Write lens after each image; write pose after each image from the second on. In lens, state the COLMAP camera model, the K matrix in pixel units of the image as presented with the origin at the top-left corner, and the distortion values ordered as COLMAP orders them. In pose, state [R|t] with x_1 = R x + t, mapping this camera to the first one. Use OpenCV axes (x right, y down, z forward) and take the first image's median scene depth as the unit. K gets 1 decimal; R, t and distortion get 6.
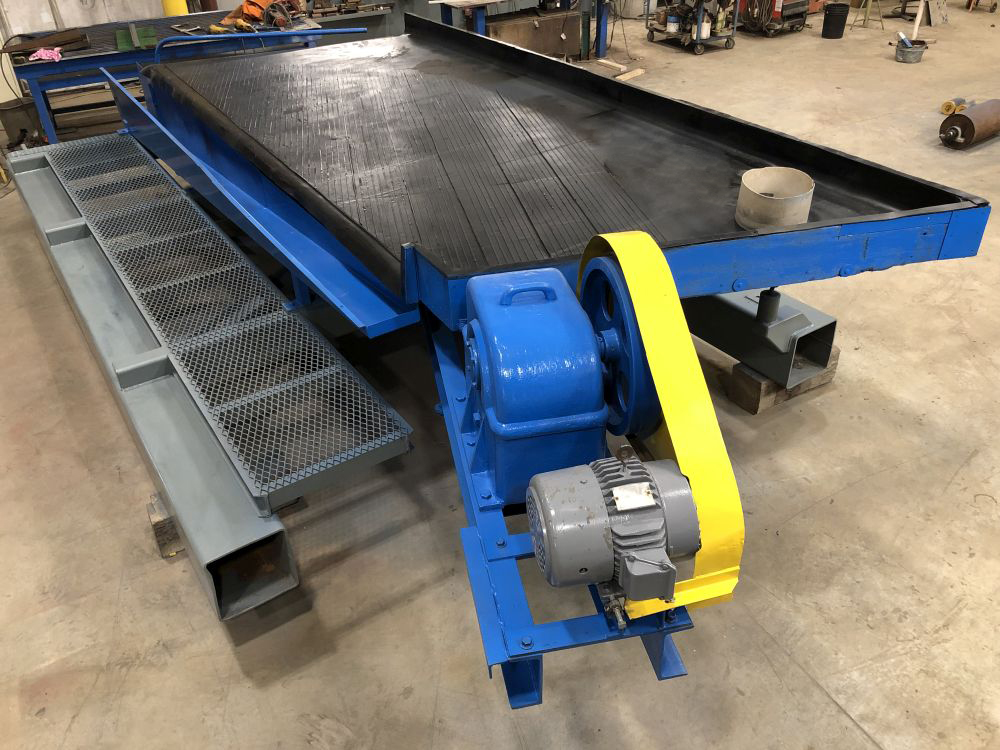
lens RADIAL K [[819.9, 0, 500.0], [0, 819.9, 375.0], [0, 0, 1]] dist [0.031564, 0.006473]
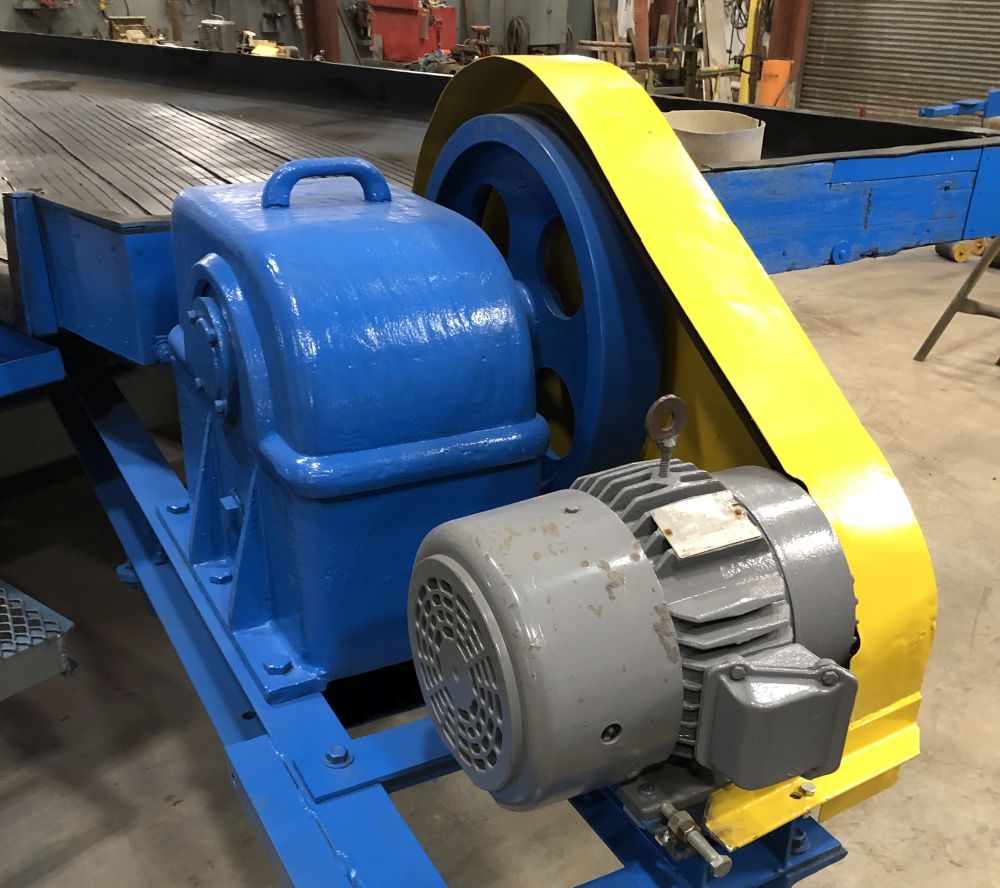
lens RADIAL K [[1118.3, 0, 523.0], [0, 1118.3, 587.3], [0, 0, 1]] dist [0.004715, 0.020372]
pose [[0.951182, -0.106796, 0.289563, -0.040765], [0.128731, 0.989997, -0.057736, 0.106965], [-0.280500, 0.092194, 0.955416, 0.286119]]
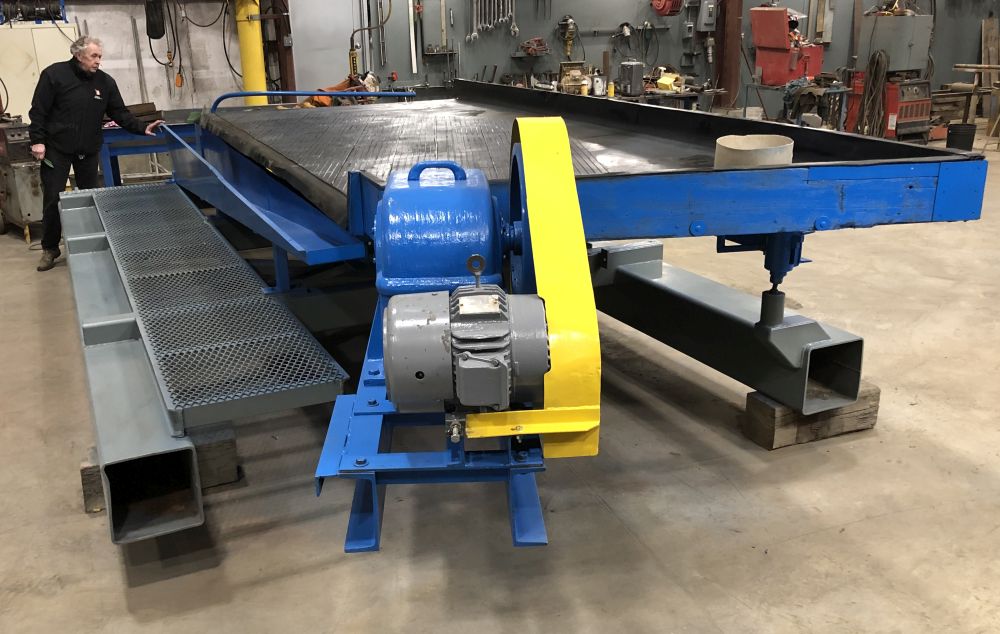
lens RADIAL K [[941.0, 0, 451.7], [0, 941.0, 329.2], [0, 0, 1]] dist [0.037323, -0.007520]
pose [[0.984139, 0.060318, -0.166827, 0.171895], [-0.099914, 0.965540, -0.240312, 0.241058], [0.146583, 0.253169, 0.956253, -0.026161]]
